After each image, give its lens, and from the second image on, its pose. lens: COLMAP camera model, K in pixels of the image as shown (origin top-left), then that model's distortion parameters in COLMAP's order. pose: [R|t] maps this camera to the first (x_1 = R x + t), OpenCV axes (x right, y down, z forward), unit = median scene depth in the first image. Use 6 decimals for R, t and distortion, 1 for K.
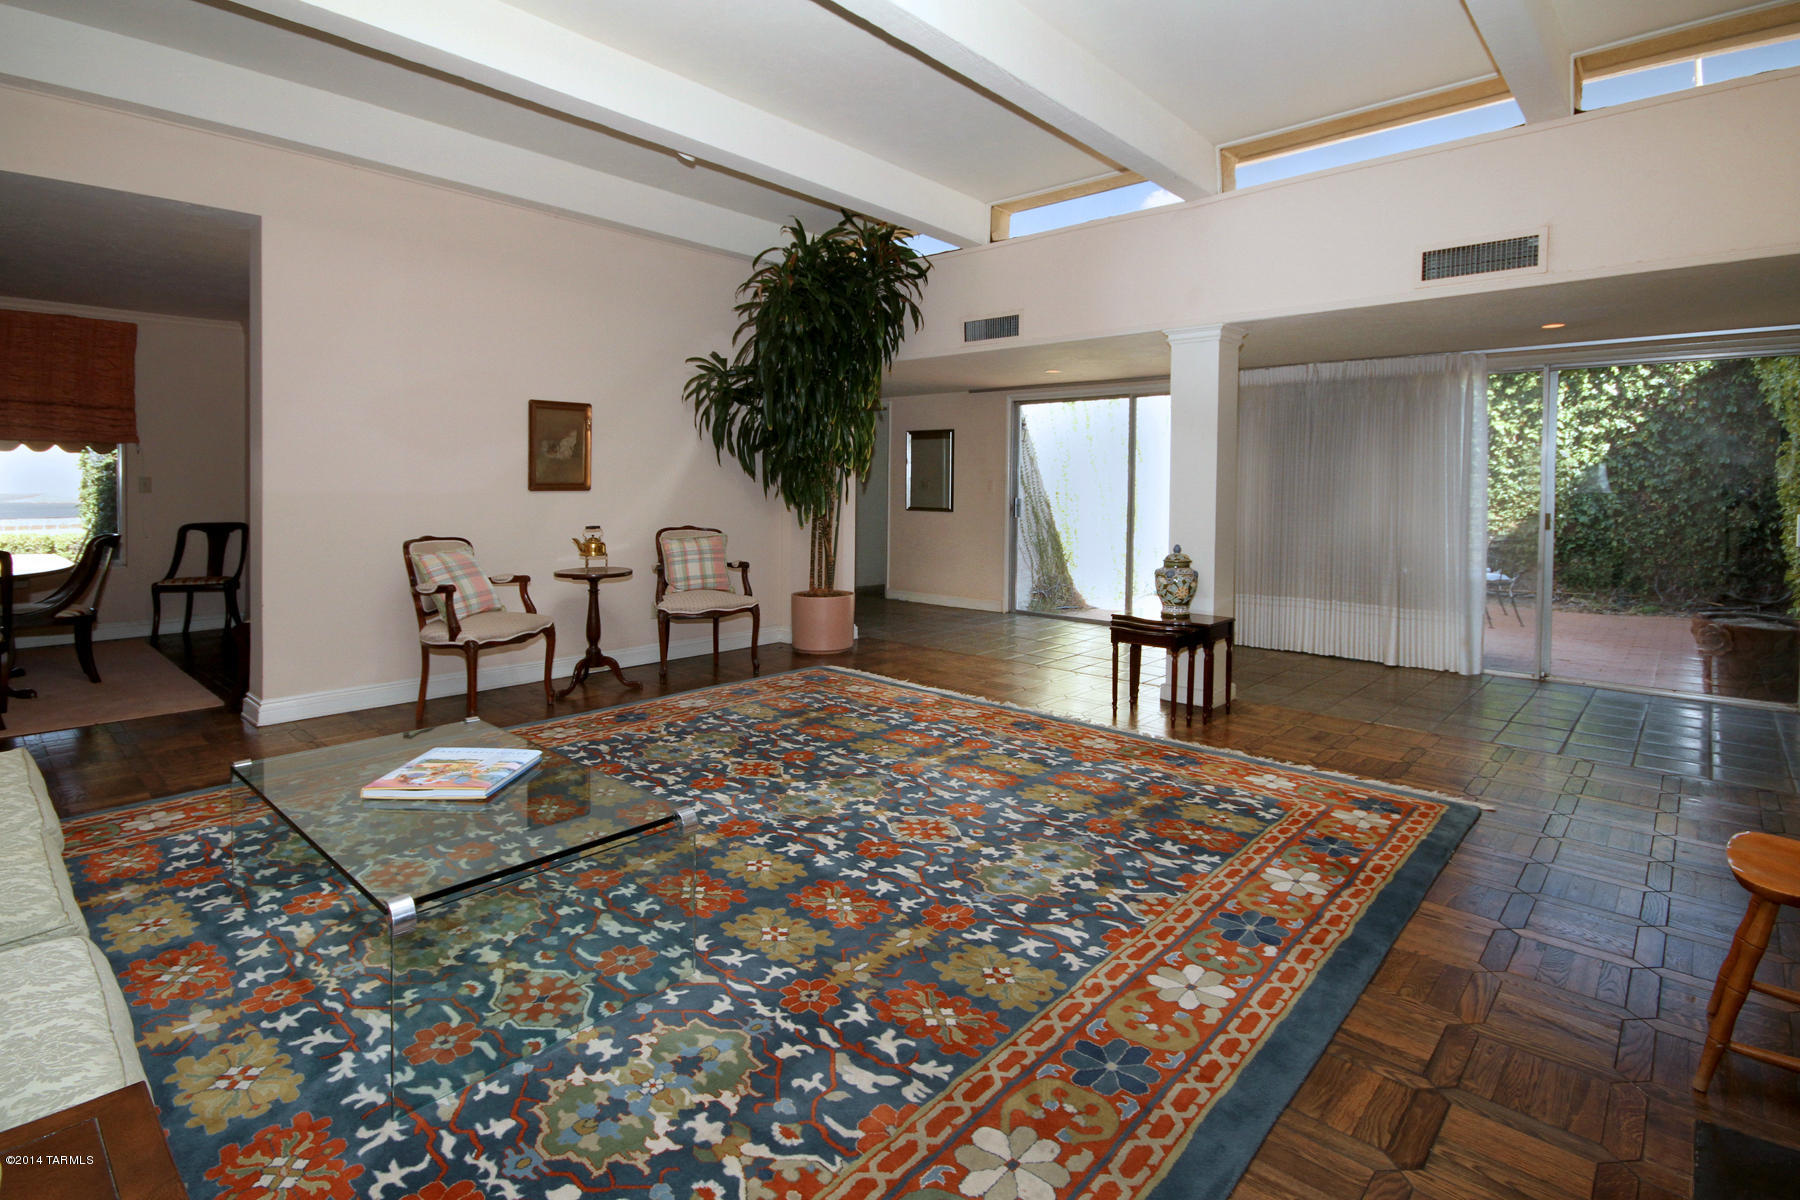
lens RADIAL K [[859.9, 0, 900.0], [0, 859.9, 600.0], [0, 0, 1]] dist [-0.002463, -0.000355]
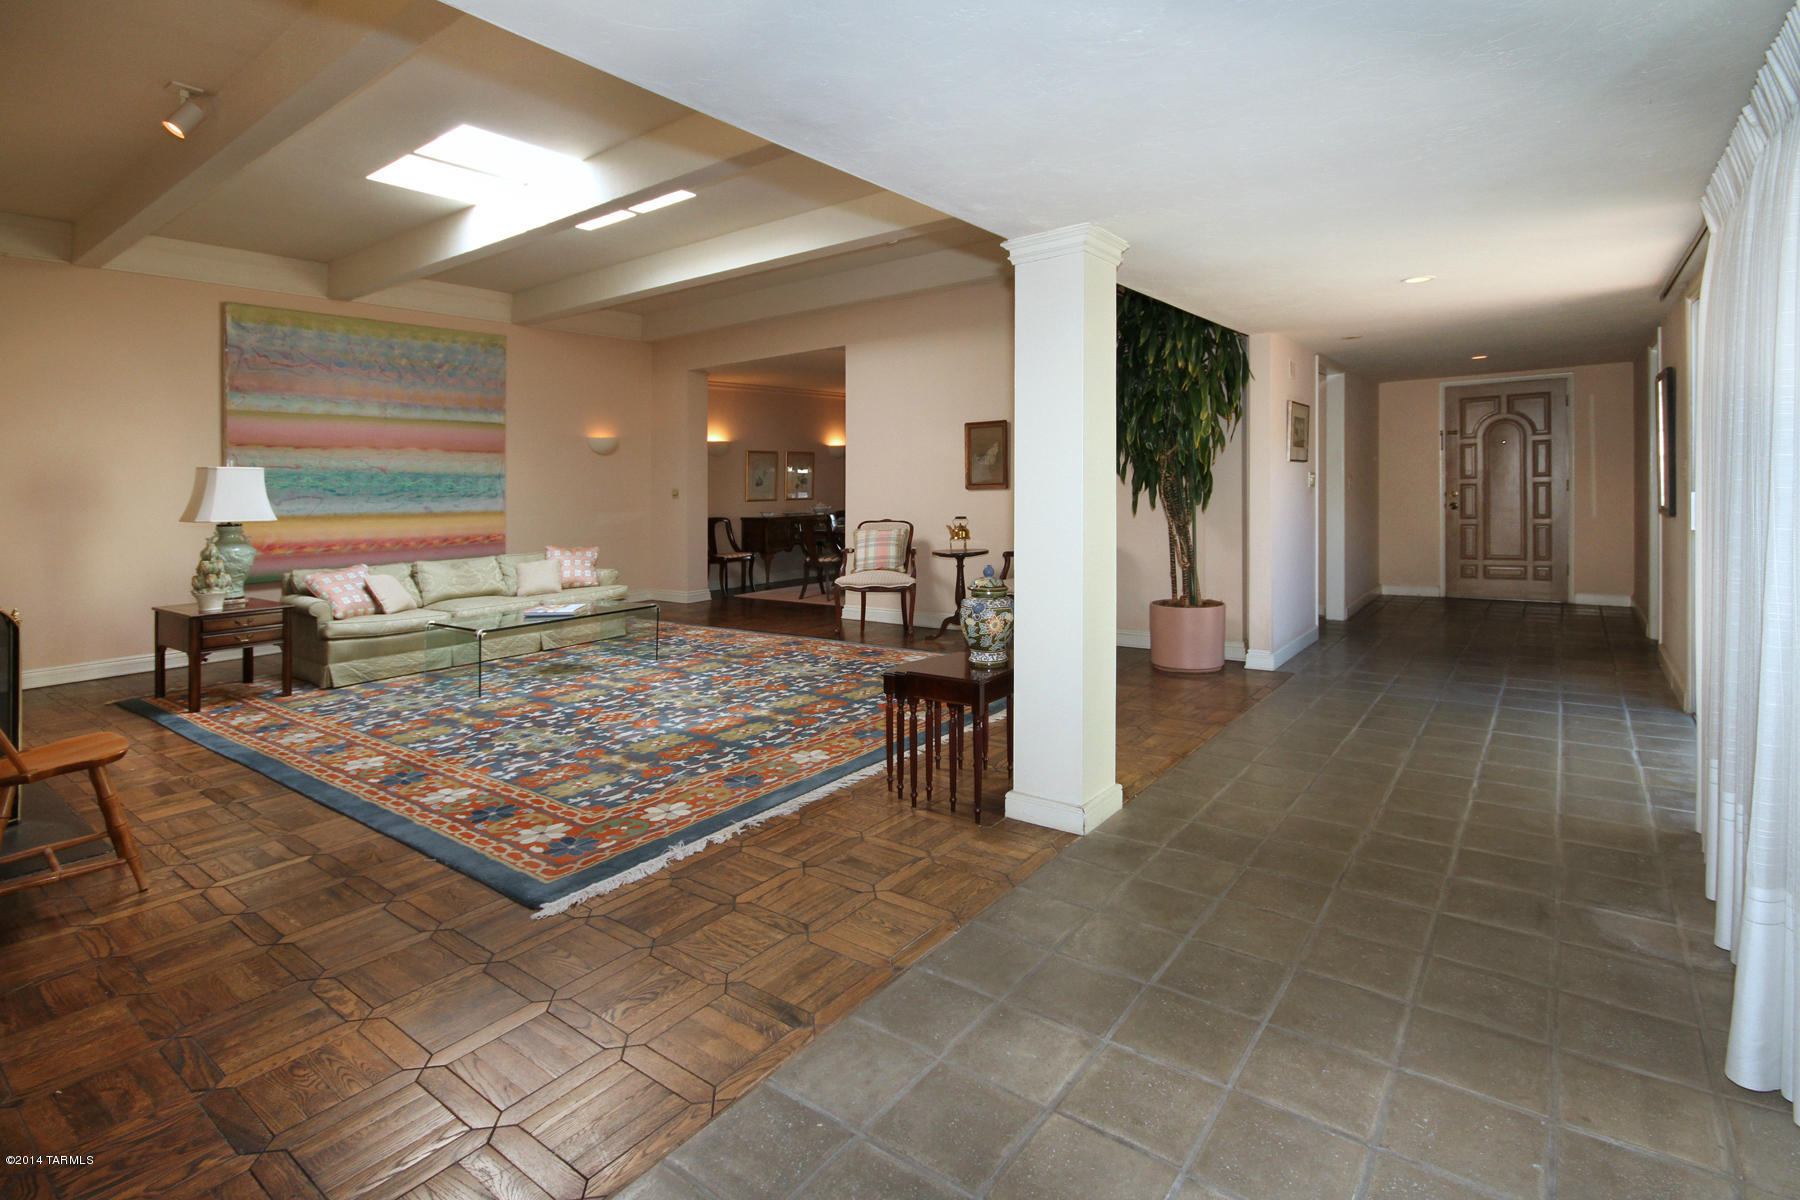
lens RADIAL K [[859.9, 0, 900.0], [0, 859.9, 600.0], [0, 0, 1]] dist [-0.002463, -0.000355]
pose [[0.079022, 0.116338, -0.990061, 1.452787], [-0.116214, 0.987470, 0.106758, -0.138303], [0.990076, 0.106623, 0.091552, 1.242216]]
